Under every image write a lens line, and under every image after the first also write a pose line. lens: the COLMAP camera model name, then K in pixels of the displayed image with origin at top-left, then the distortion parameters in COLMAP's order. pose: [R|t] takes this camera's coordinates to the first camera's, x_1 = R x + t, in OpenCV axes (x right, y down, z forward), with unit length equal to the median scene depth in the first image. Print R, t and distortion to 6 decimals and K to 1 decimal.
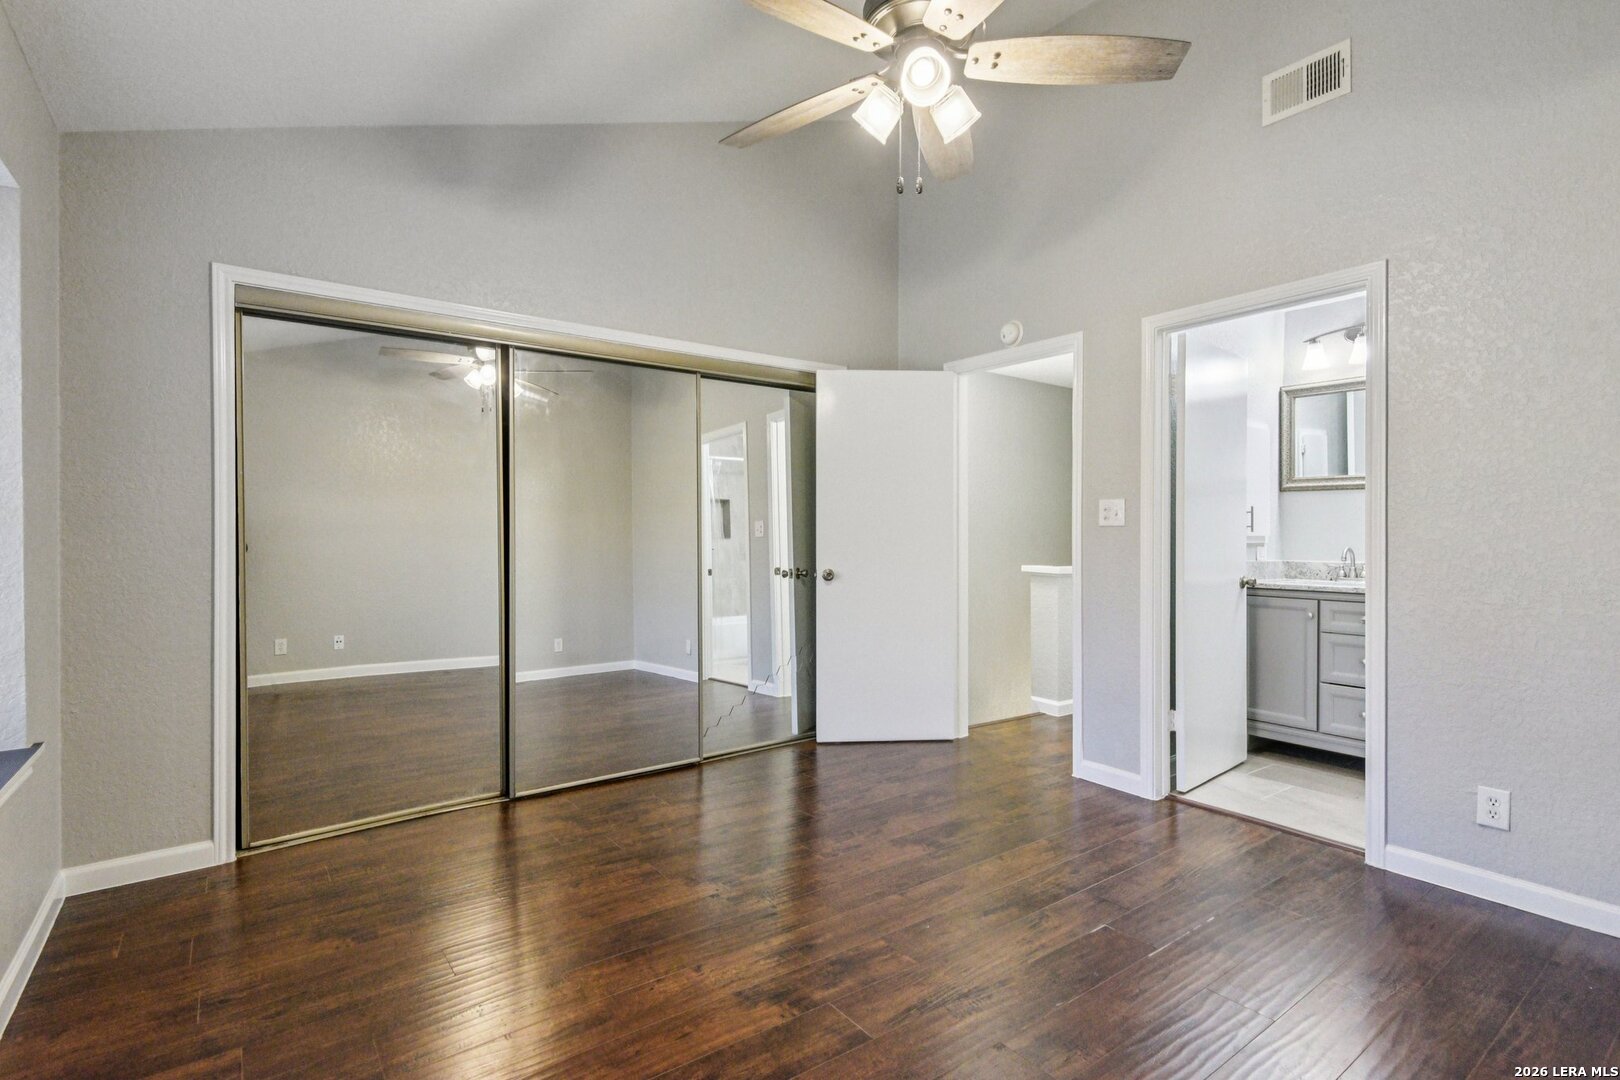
lens RADIAL K [[769.2, 0, 804.9], [0, 769.2, 524.4], [0, 0, 1]] dist [0.013536, -0.001038]
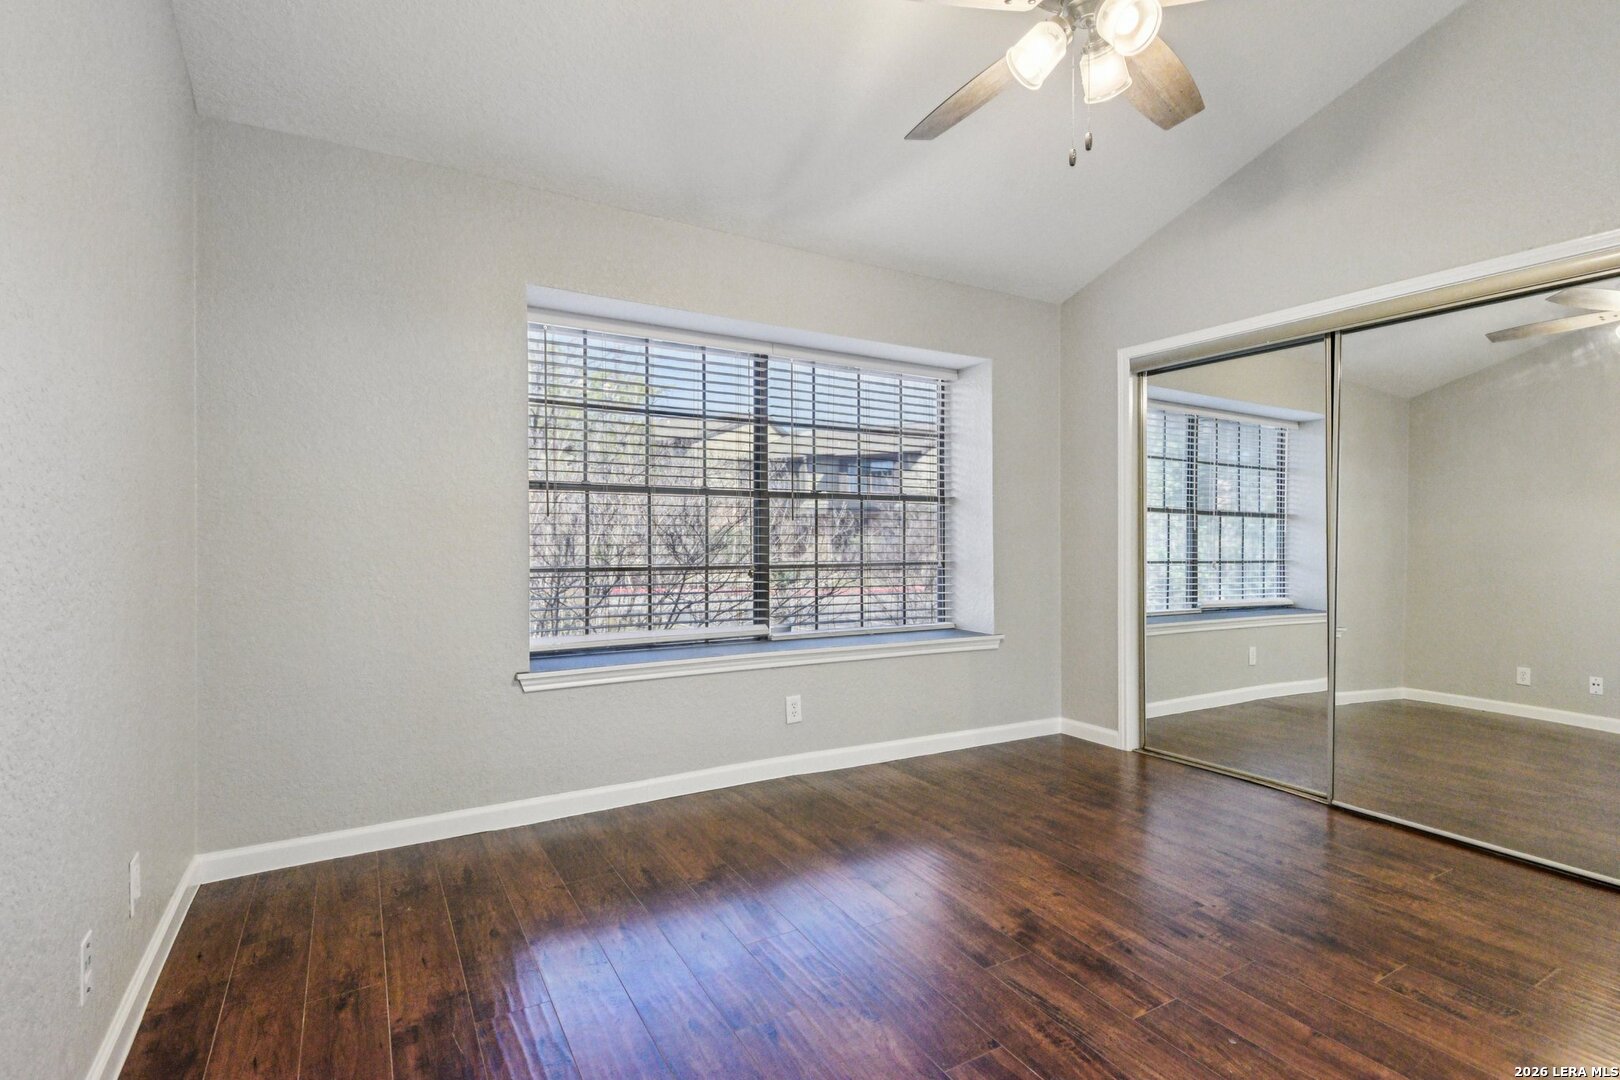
lens RADIAL K [[769.2, 0, 804.9], [0, 769.2, 524.4], [0, 0, 1]] dist [0.013536, -0.001038]
pose [[-0.100104, -0.007595, -0.994948, 0.843099], [0.003449, 0.999962, -0.007980, 0.015451], [0.994971, -0.004230, -0.100074, 0.578588]]
